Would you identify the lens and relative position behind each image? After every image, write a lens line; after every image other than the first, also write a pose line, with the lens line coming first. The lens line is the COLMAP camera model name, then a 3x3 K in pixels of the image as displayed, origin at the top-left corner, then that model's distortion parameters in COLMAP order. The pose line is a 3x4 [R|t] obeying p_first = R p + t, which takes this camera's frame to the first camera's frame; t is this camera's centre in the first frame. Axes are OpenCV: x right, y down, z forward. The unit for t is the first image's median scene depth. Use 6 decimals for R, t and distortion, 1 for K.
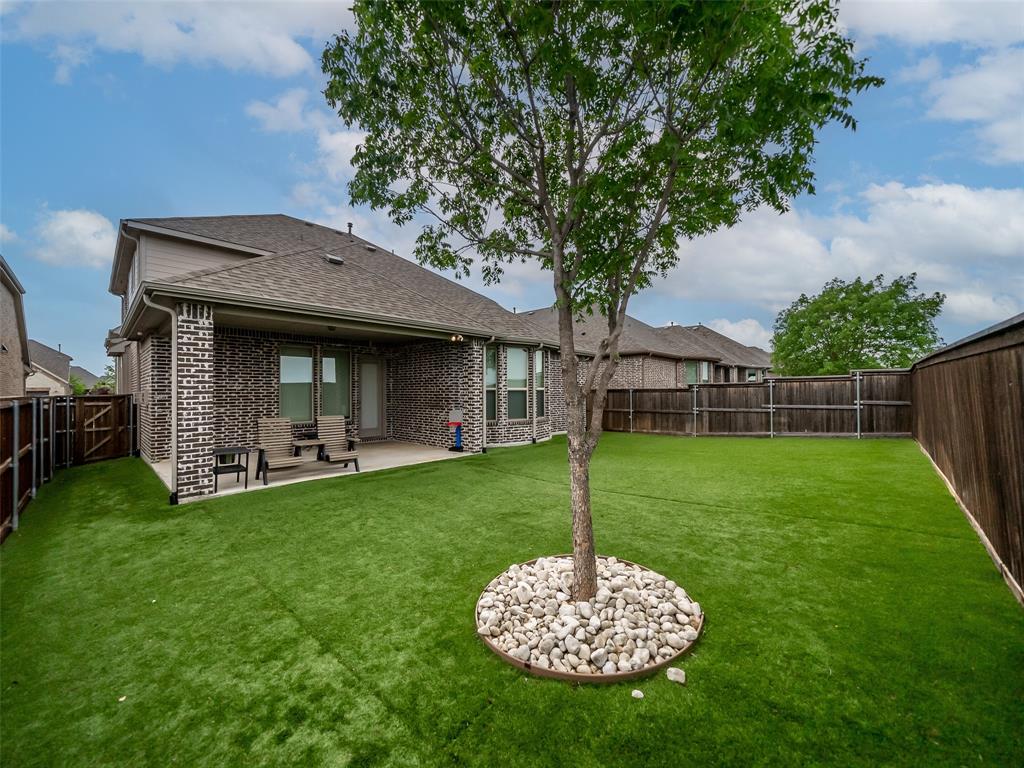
lens RADIAL K [[396.5, 0, 510.7], [0, 396.5, 386.2], [0, 0, 1]] dist [-0.001119, -0.000003]
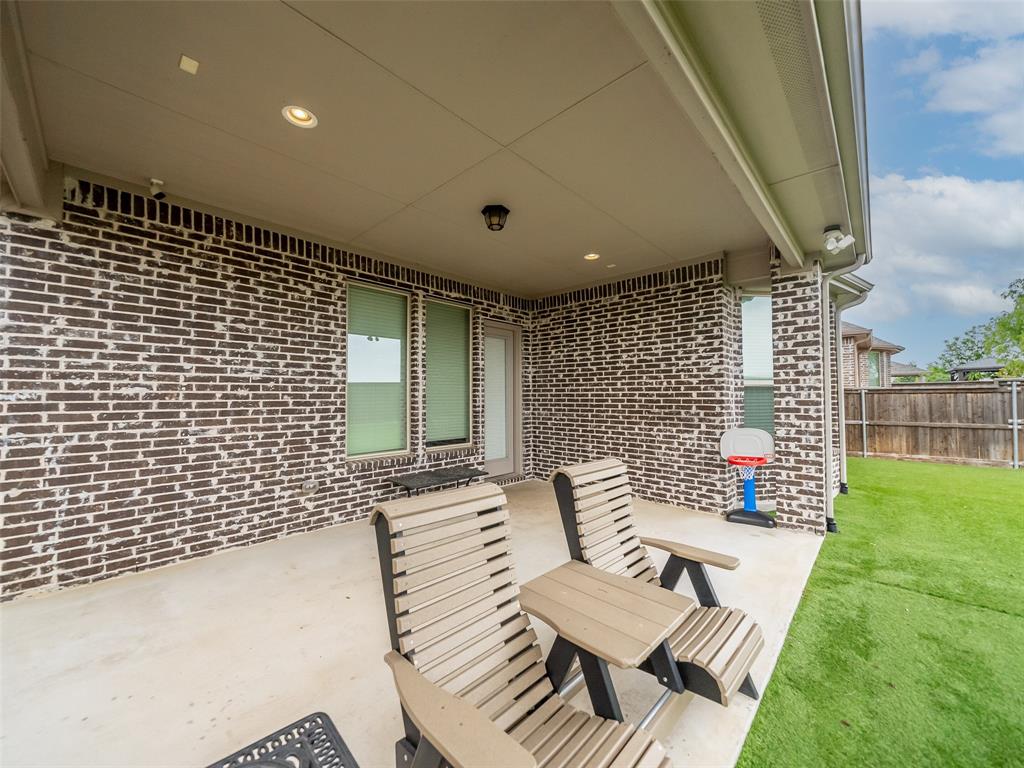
lens RADIAL K [[396.5, 0, 513.0], [0, 396.5, 385.9], [0, 0, 1]] dist [-0.001119, -0.000003]
pose [[0.999988, 0.001590, 0.004604, -0.360104], [-0.001521, 0.999889, -0.014825, 0.017478], [-0.004627, 0.014818, 0.999880, 0.503511]]
